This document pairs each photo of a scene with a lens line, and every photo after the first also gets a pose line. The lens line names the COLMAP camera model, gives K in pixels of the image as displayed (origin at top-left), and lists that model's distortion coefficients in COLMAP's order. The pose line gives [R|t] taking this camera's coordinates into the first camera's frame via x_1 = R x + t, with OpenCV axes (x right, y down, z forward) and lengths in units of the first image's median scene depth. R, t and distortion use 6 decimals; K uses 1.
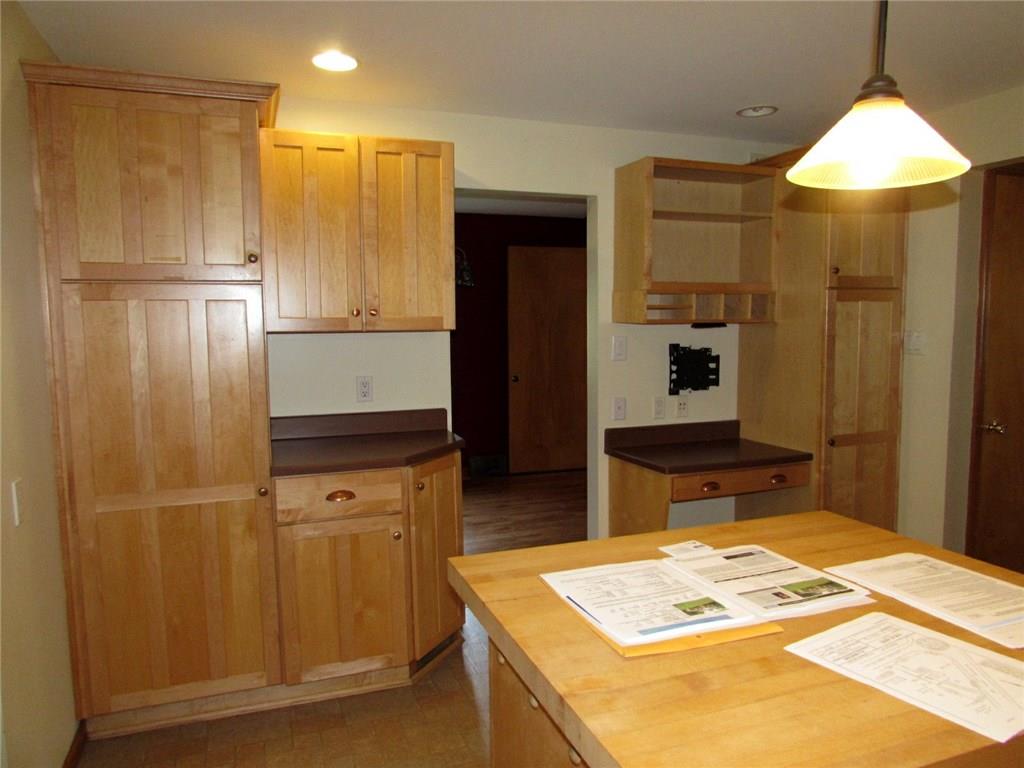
lens RADIAL K [[717.6, 0, 520.1], [0, 717.6, 389.1], [0, 0, 1]] dist [-0.019075, 0.006844]
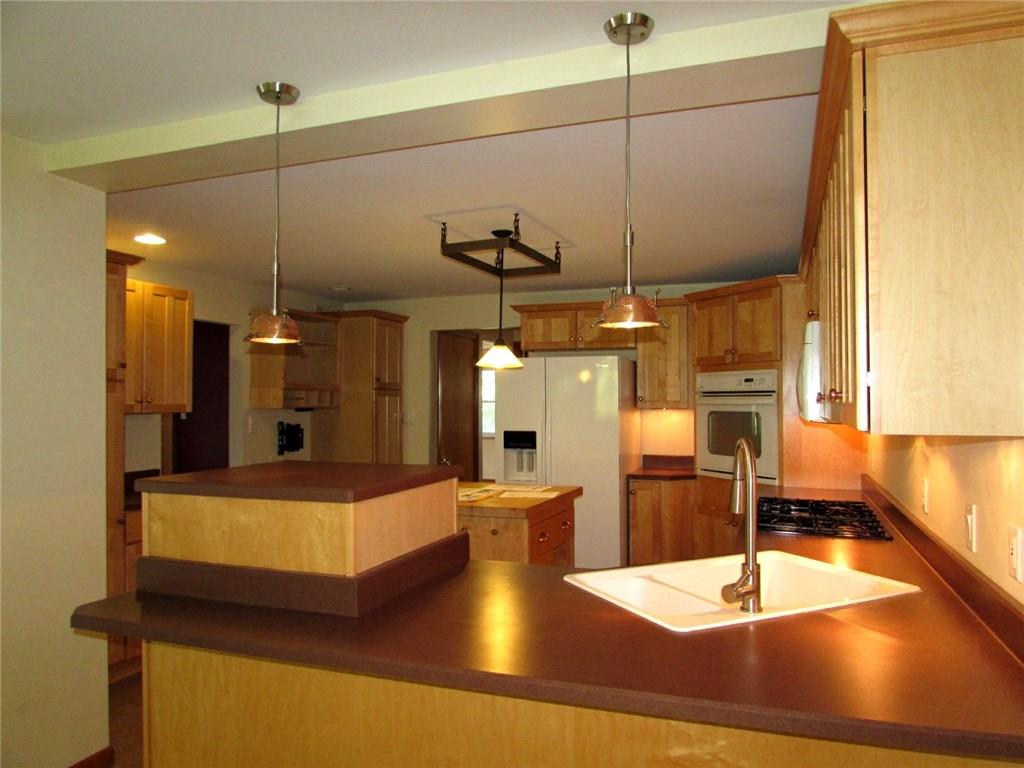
lens RADIAL K [[717.6, 0, 520.1], [0, 717.6, 389.1], [0, 0, 1]] dist [-0.019075, 0.006844]
pose [[0.650934, 0.021078, 0.758842, -0.677736], [0.068636, 0.993886, -0.086482, 0.039005], [-0.756025, 0.108378, 0.645508, -0.424867]]
